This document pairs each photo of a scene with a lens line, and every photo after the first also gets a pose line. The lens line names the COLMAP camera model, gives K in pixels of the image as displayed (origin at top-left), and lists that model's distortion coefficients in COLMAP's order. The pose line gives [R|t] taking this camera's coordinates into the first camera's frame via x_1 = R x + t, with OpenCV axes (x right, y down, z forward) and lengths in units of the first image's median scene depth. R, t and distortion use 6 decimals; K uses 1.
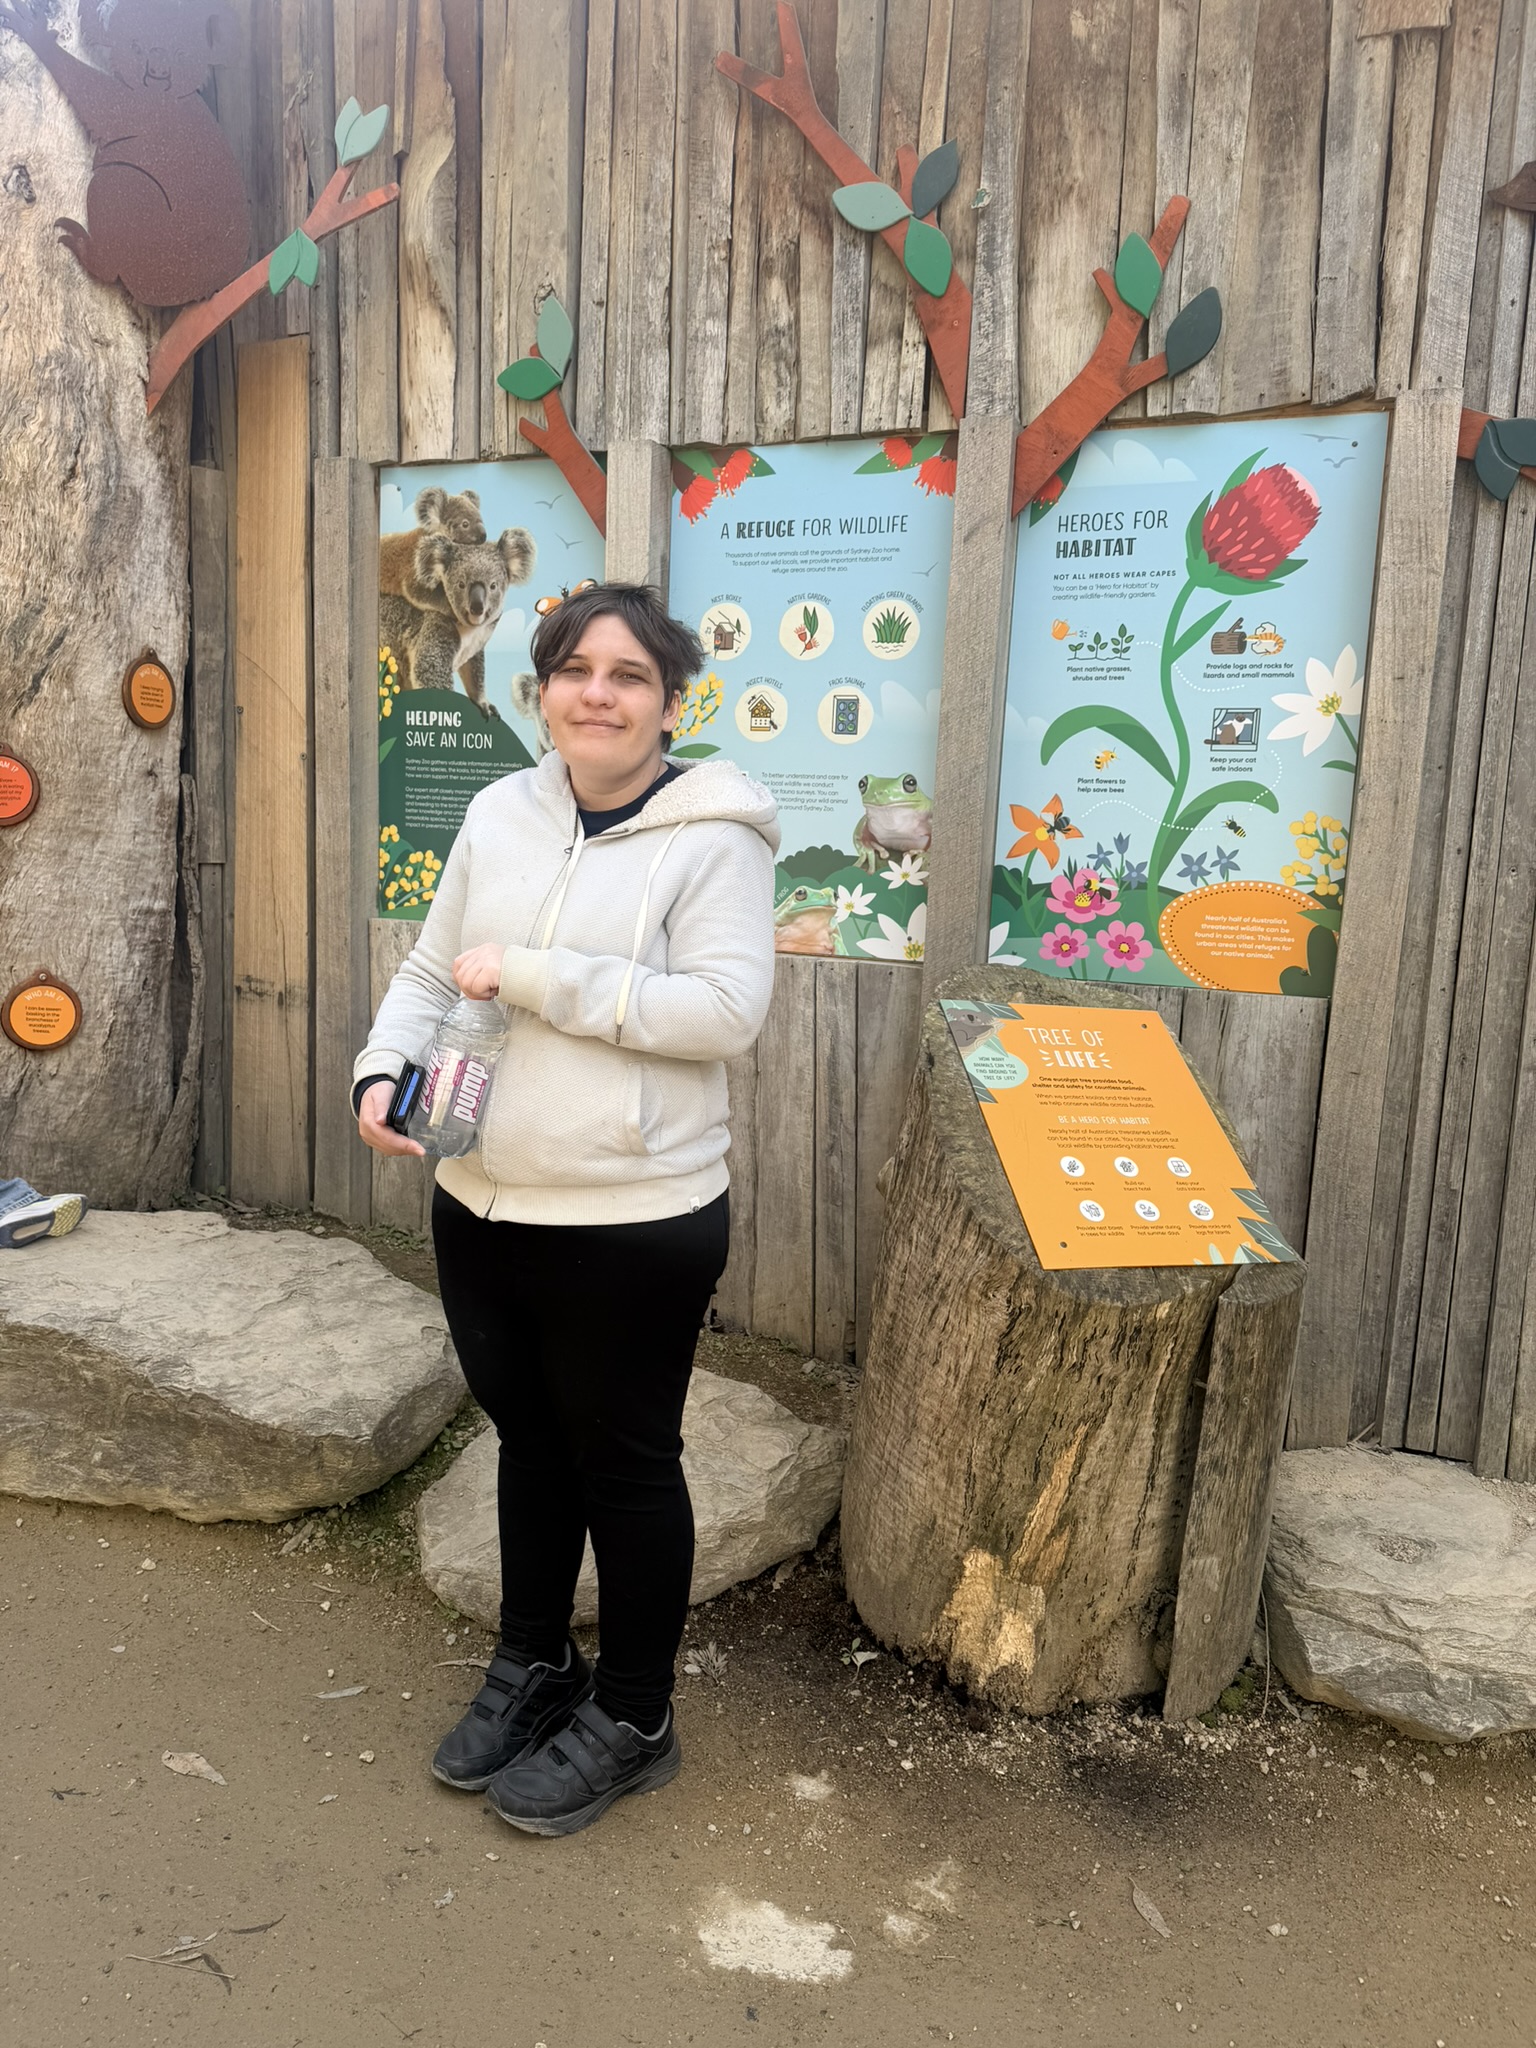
lens RADIAL K [[1442.6, 0, 771.7], [0, 1442.6, 1032.8], [0, 0, 1]] dist [0.056759, -0.042327]
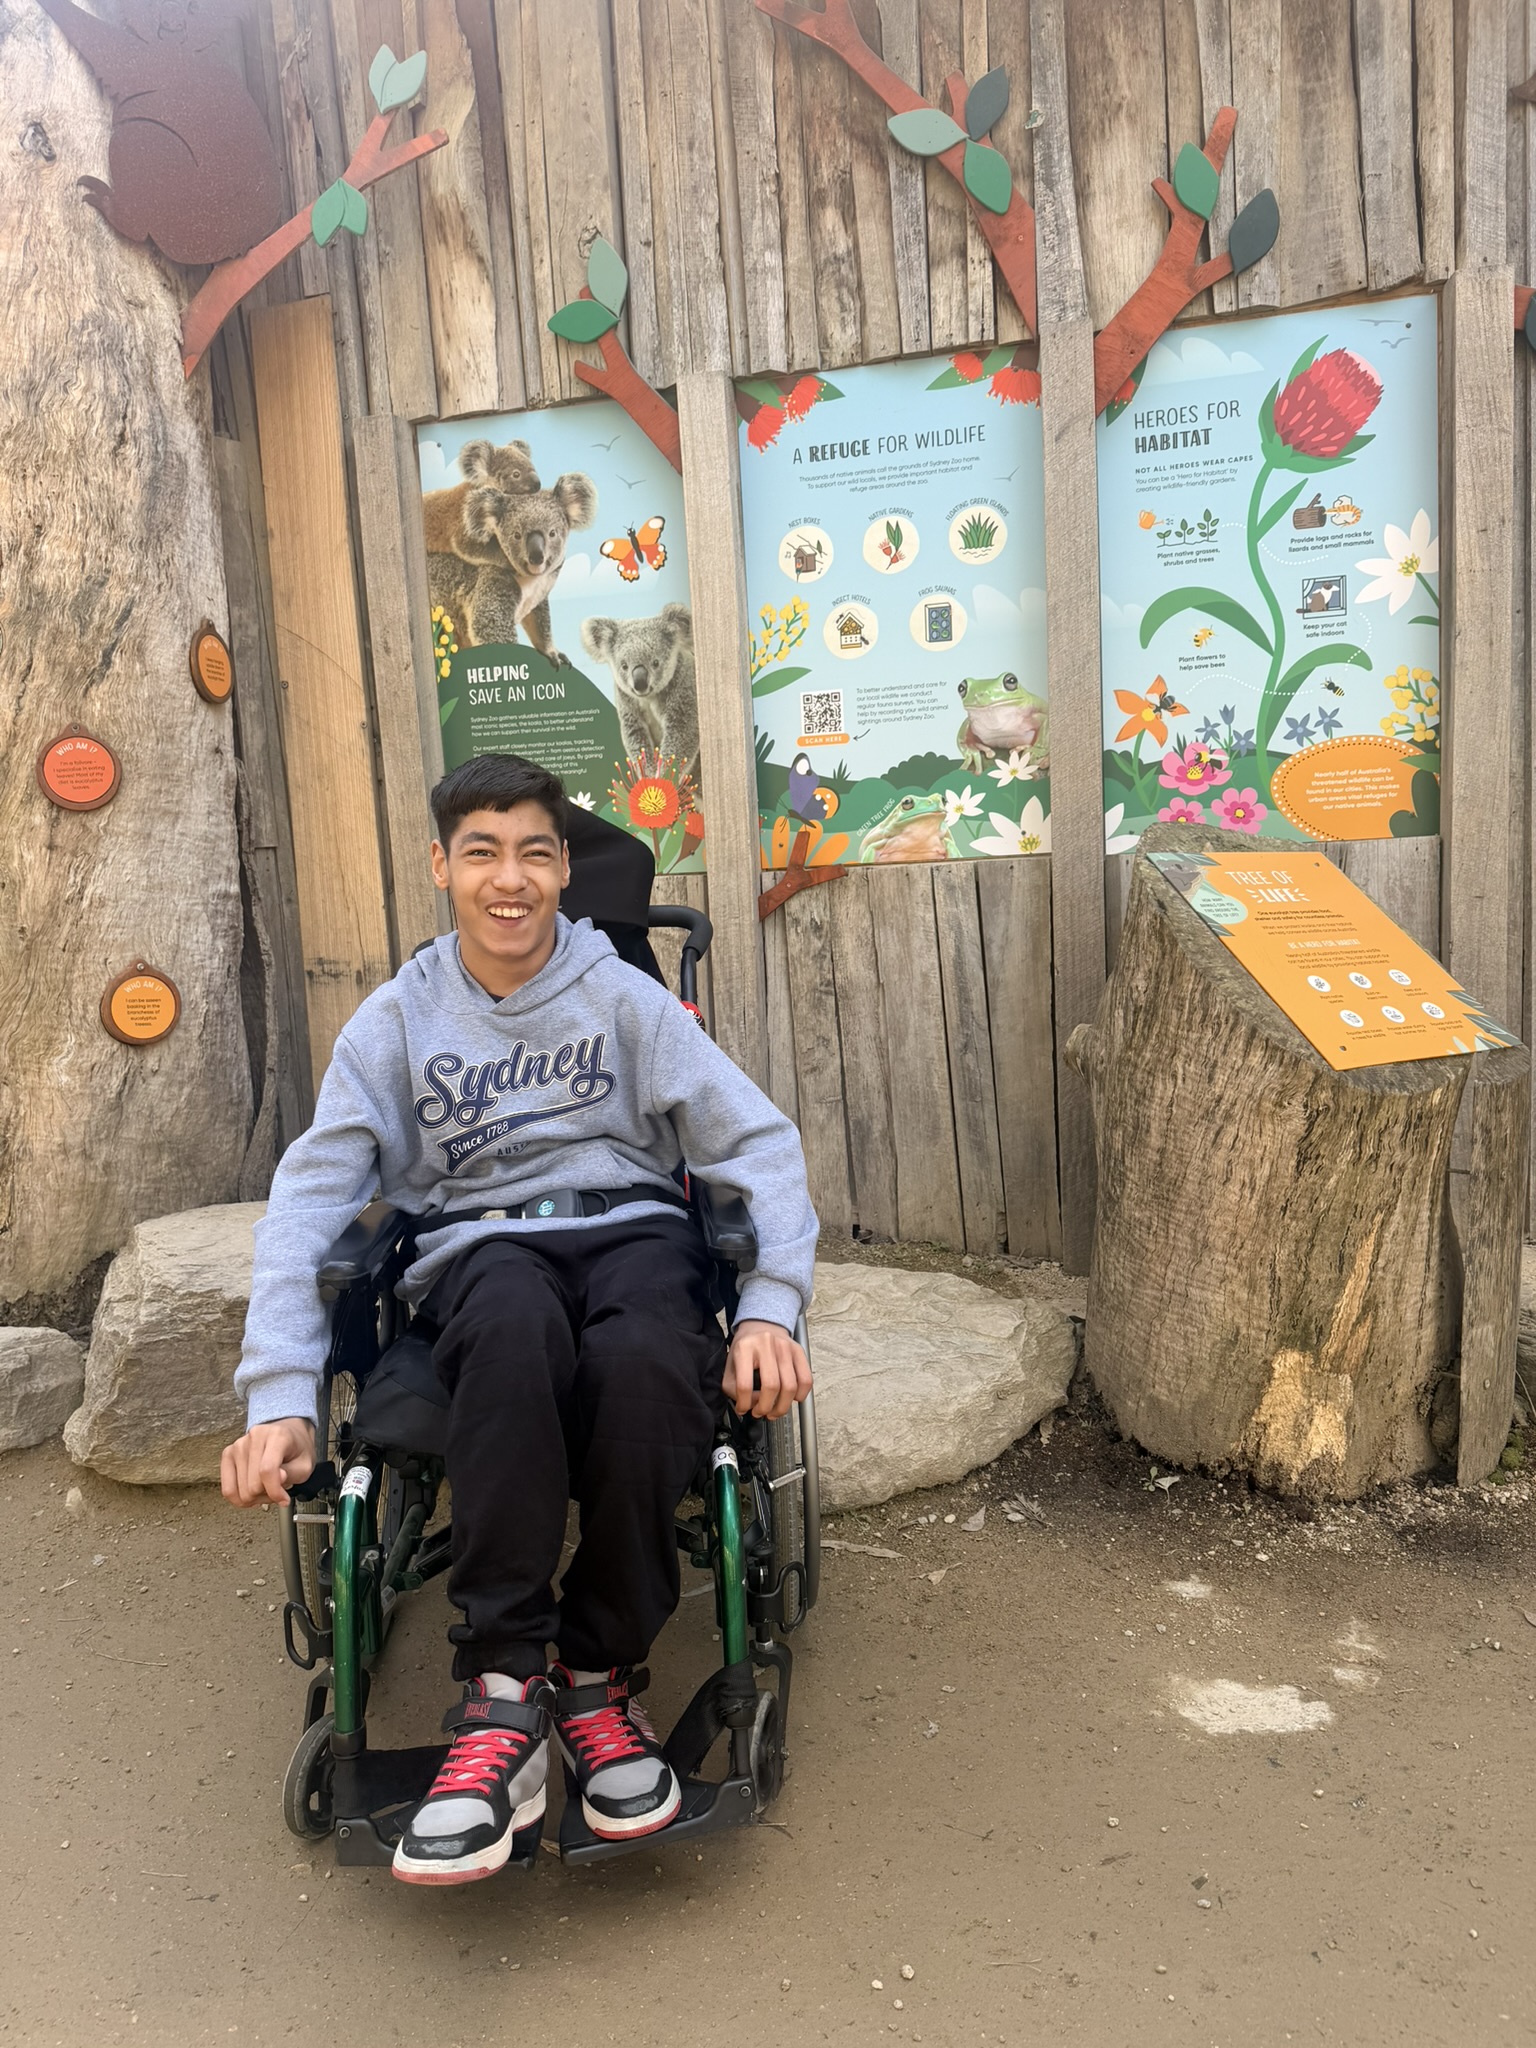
lens RADIAL K [[1442.6, 0, 773.0], [0, 1442.6, 1024.3], [0, 0, 1]] dist [0.056759, -0.042327]
pose [[0.982219, -0.116199, 0.147458, -0.254461], [0.119404, 0.992760, -0.013038, 0.064714], [-0.144875, 0.030413, 0.988982, 0.000828]]
